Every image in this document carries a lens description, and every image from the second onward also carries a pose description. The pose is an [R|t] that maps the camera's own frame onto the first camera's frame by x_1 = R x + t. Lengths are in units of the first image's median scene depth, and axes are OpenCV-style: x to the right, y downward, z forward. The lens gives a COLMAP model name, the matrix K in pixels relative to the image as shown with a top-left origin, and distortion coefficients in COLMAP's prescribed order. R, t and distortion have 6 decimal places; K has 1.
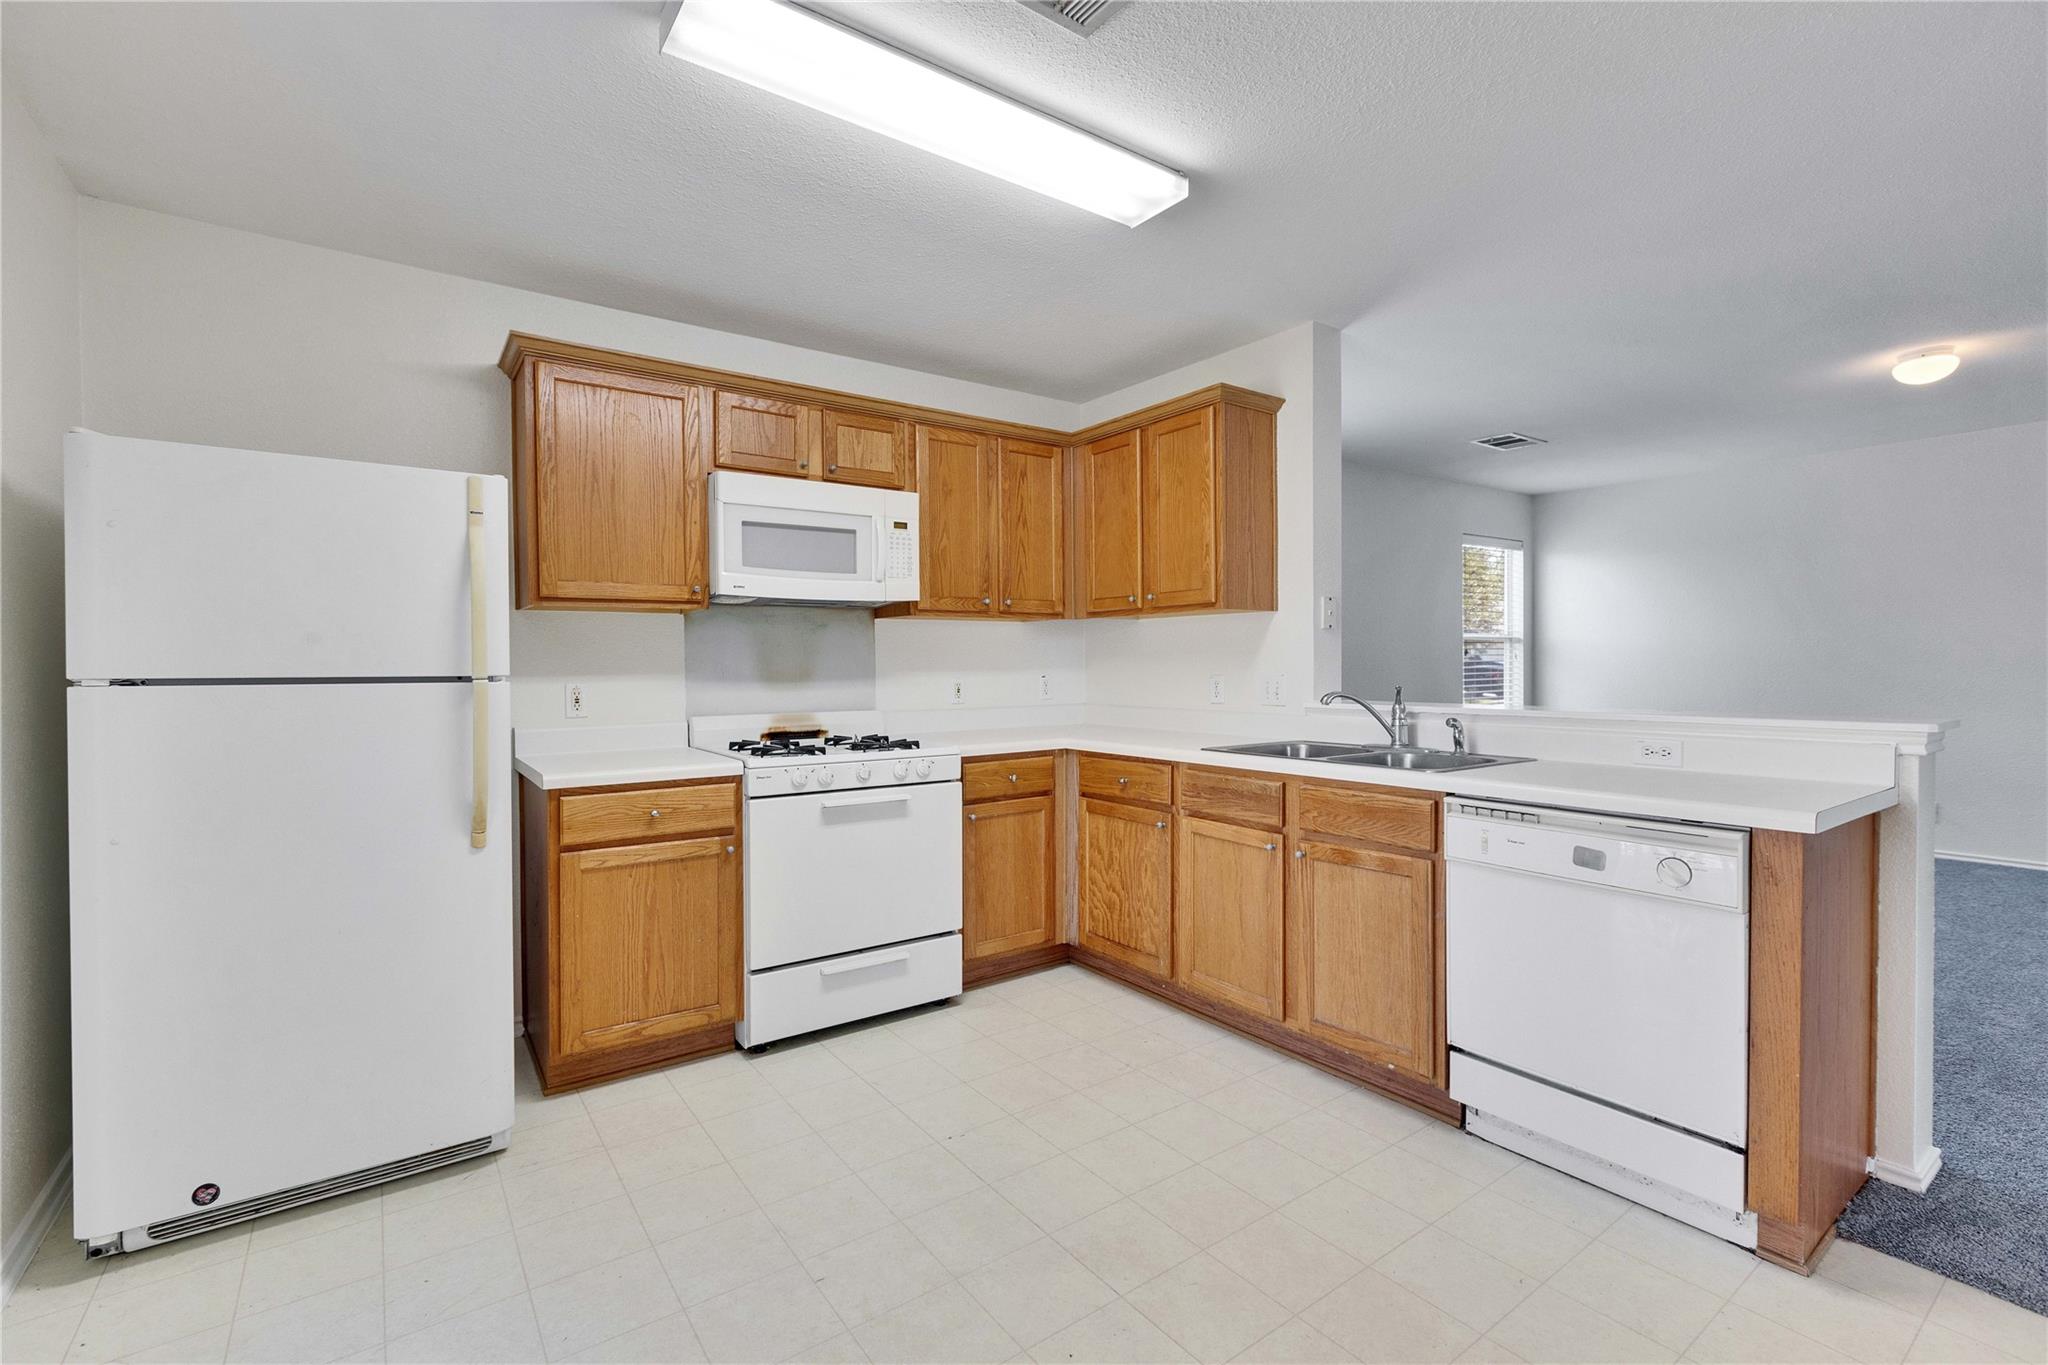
lens RADIAL K [[899.4, 0, 1016.7], [0, 899.4, 677.3], [0, 0, 1]] dist [-0.004884, -0.001787]
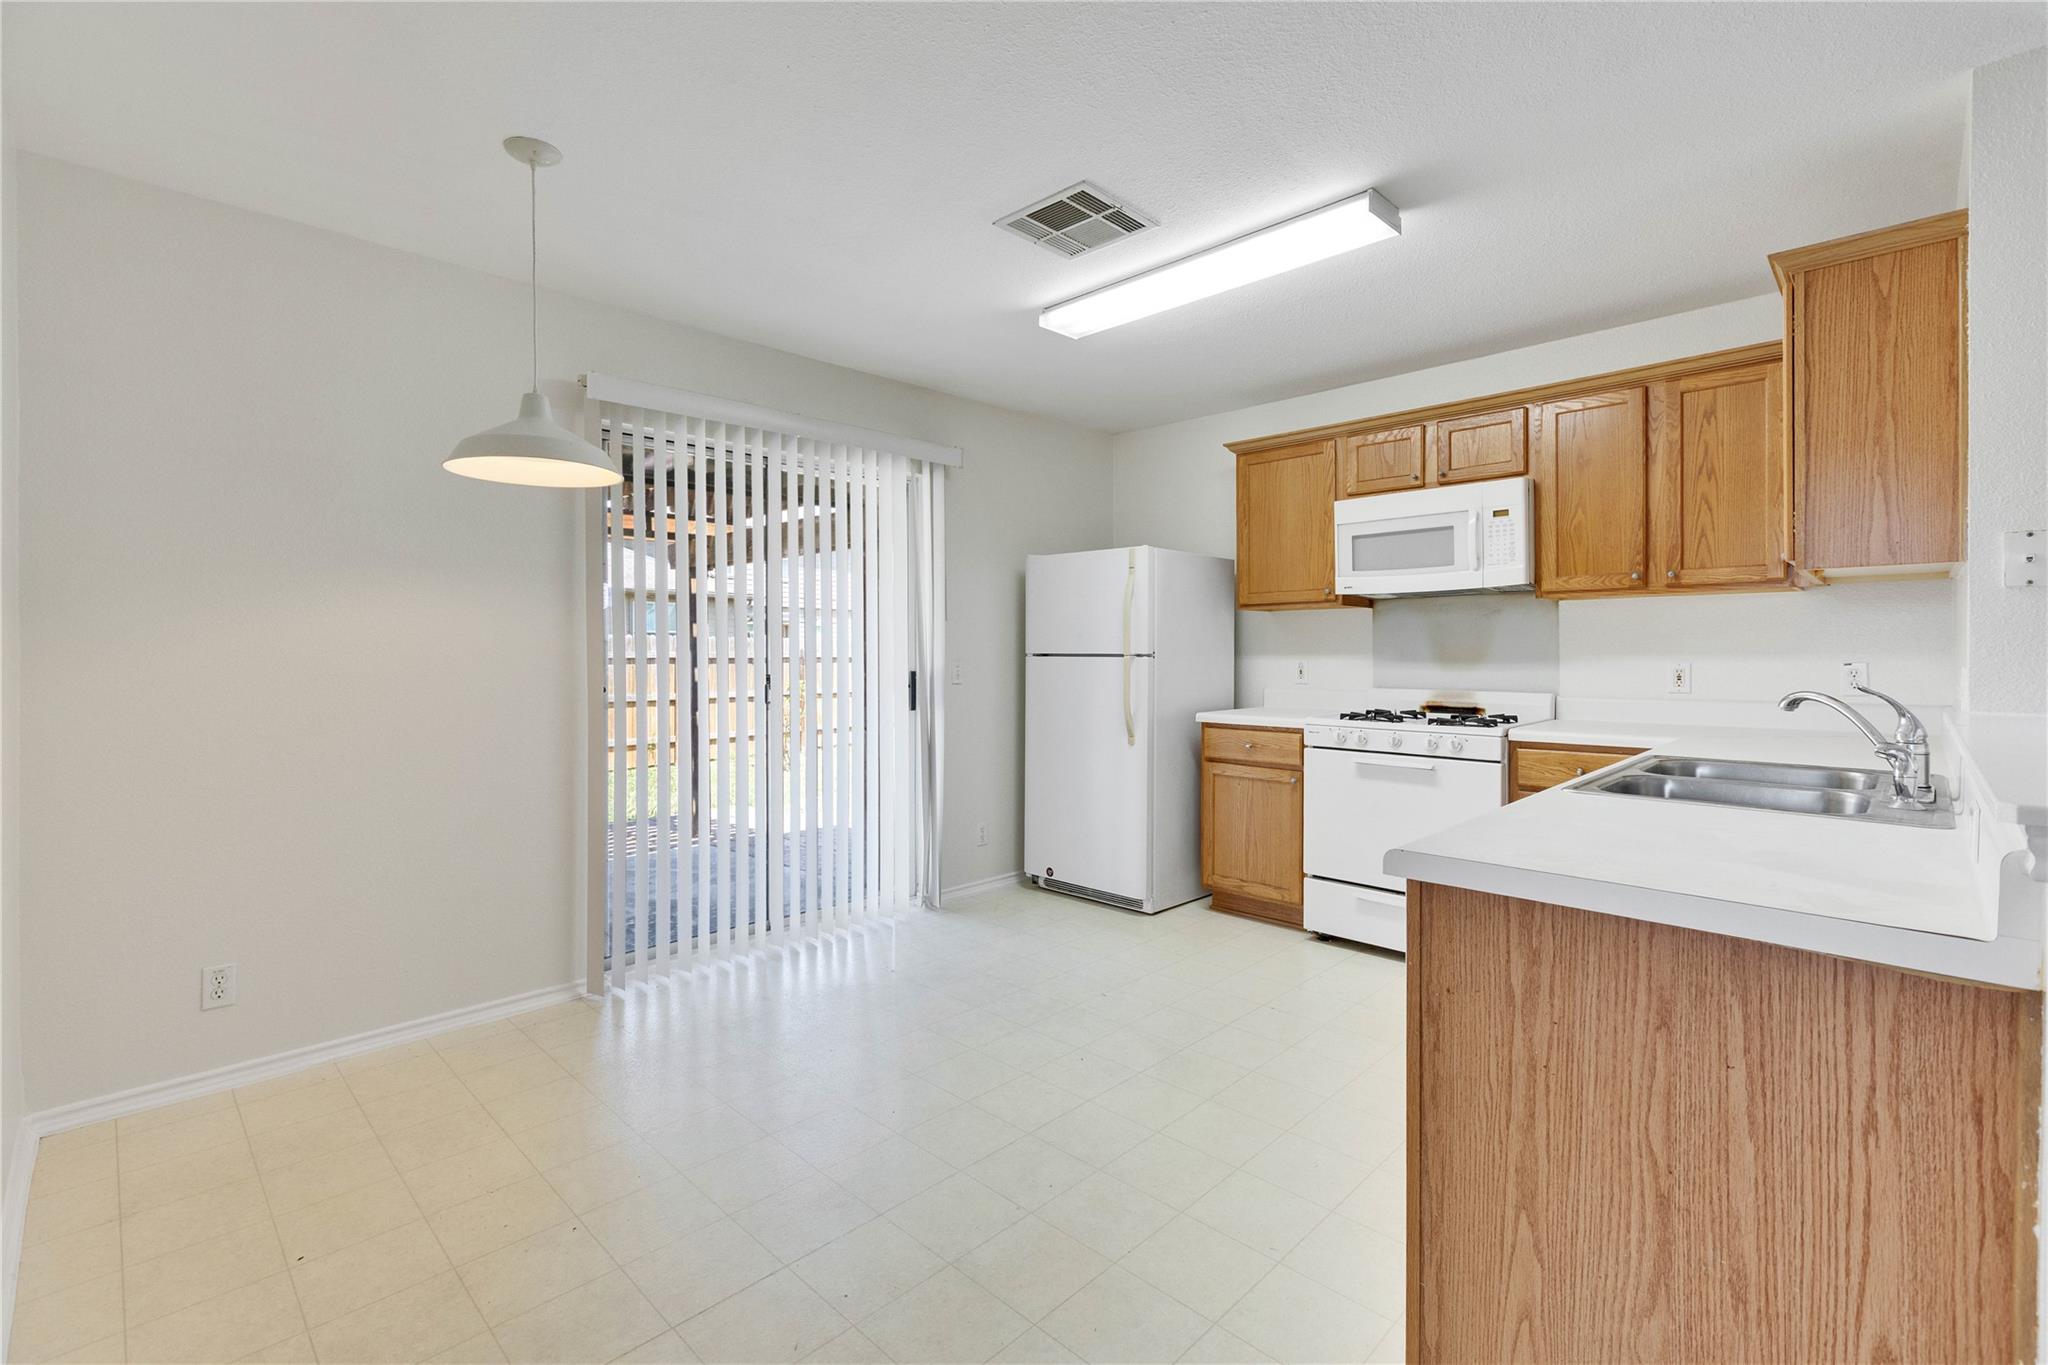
lens RADIAL K [[899.4, 0, 1021.4], [0, 899.4, 662.7], [0, 0, 1]] dist [-0.004884, -0.001787]
pose [[0.177717, 0.018716, -0.983904, 0.820847], [-0.010242, 0.999800, 0.017168, -0.009330], [0.984028, 0.007026, 0.177873, 0.285277]]
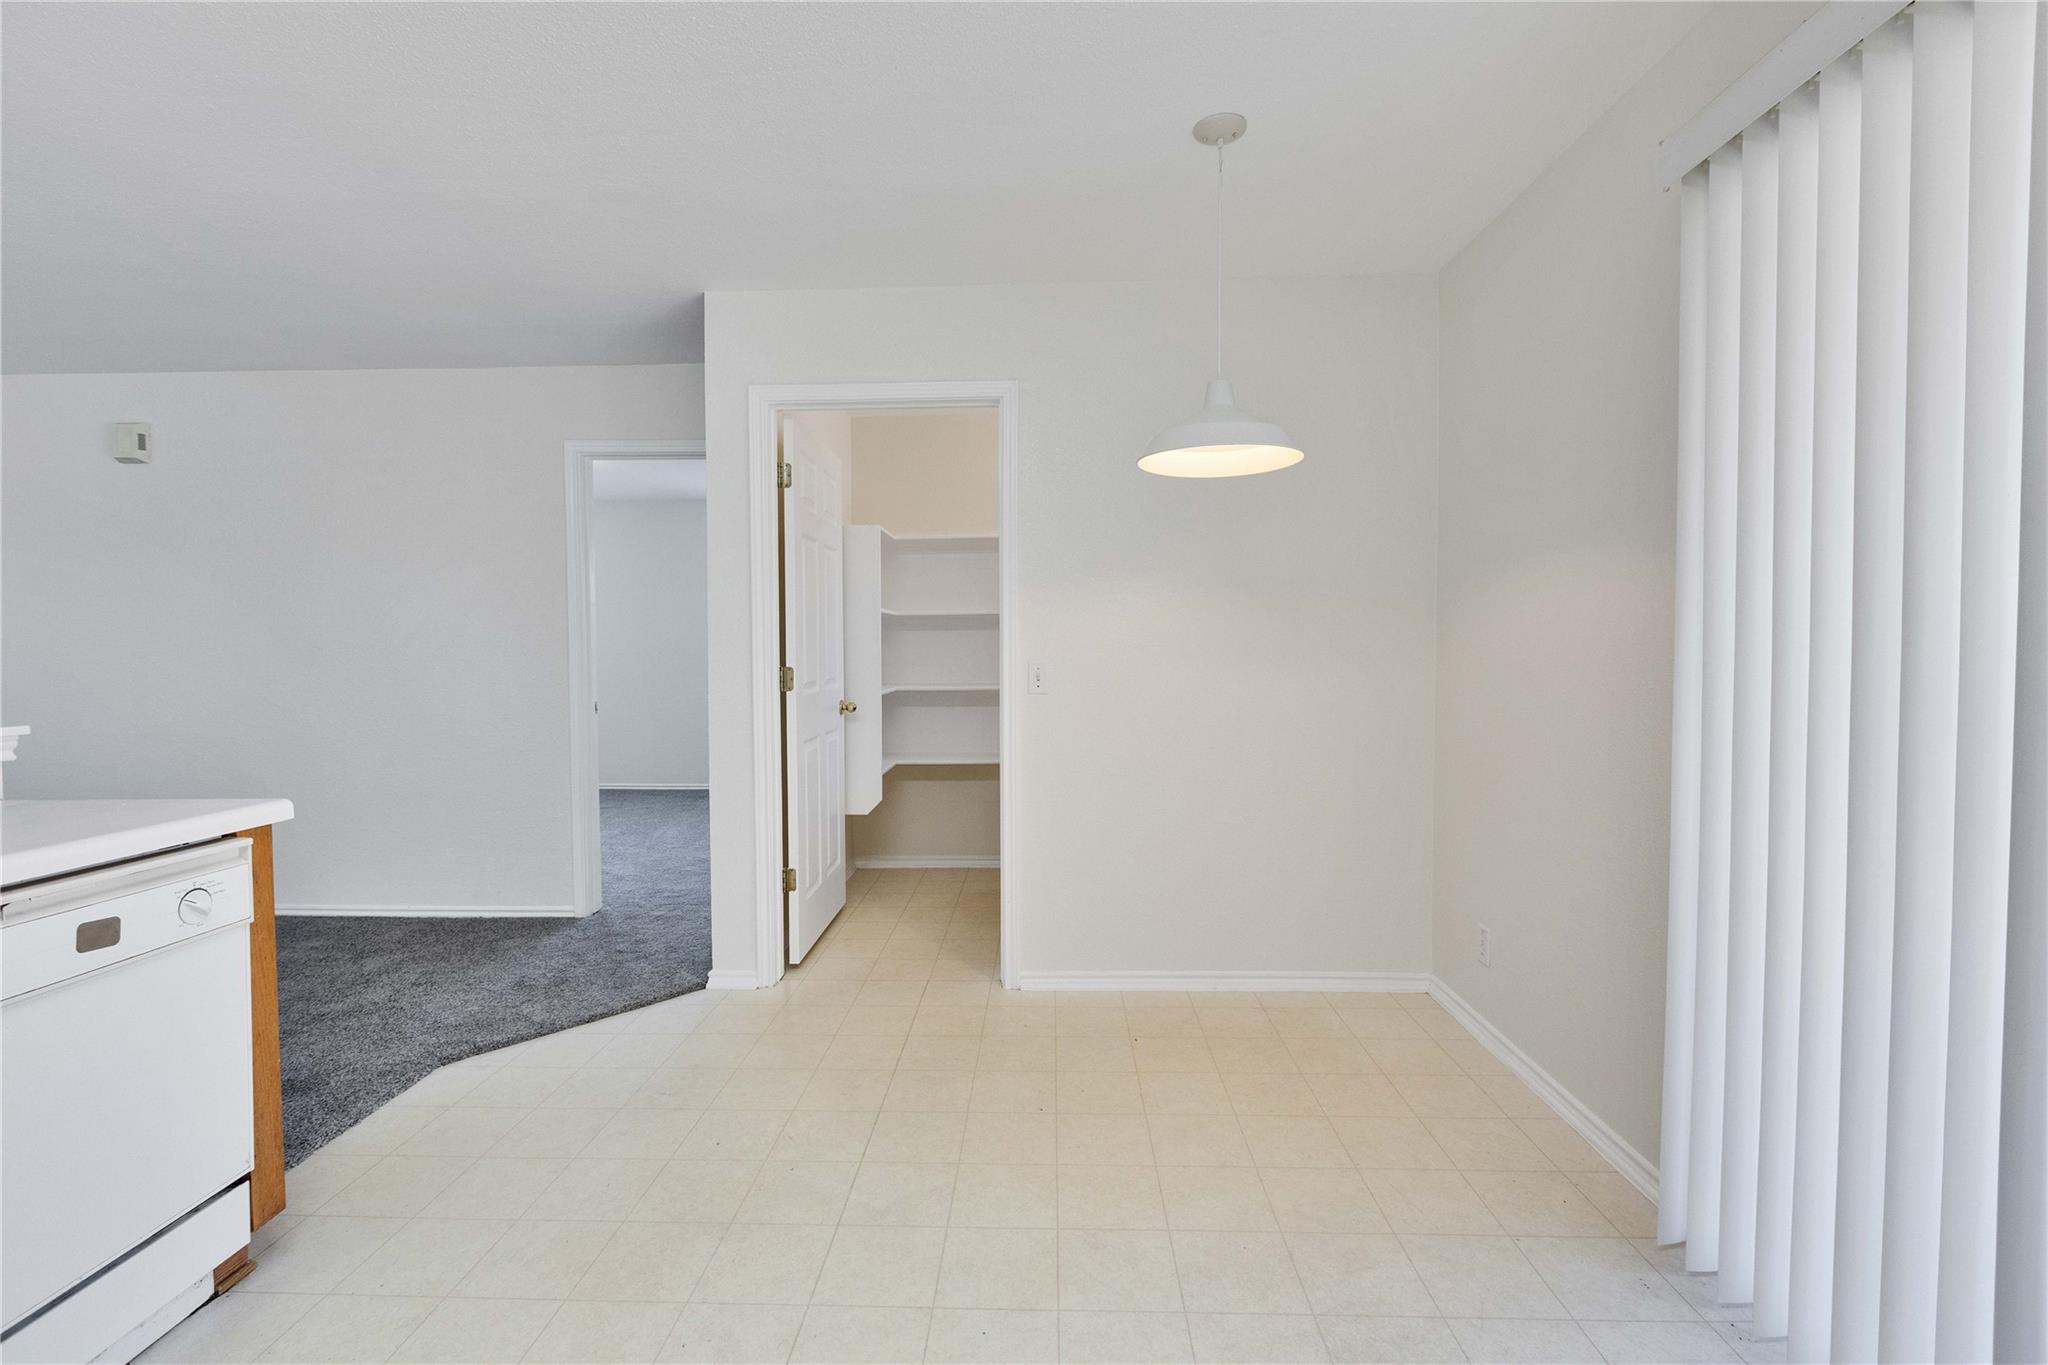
lens RADIAL K [[899.4, 0, 1016.6], [0, 899.4, 669.6], [0, 0, 1]] dist [-0.004884, -0.001787]
pose [[-0.799685, -0.001972, 0.600417, -0.222289], [0.021479, 0.999261, 0.031890, -0.008404], [-0.600036, 0.038398, -0.799051, 0.693194]]
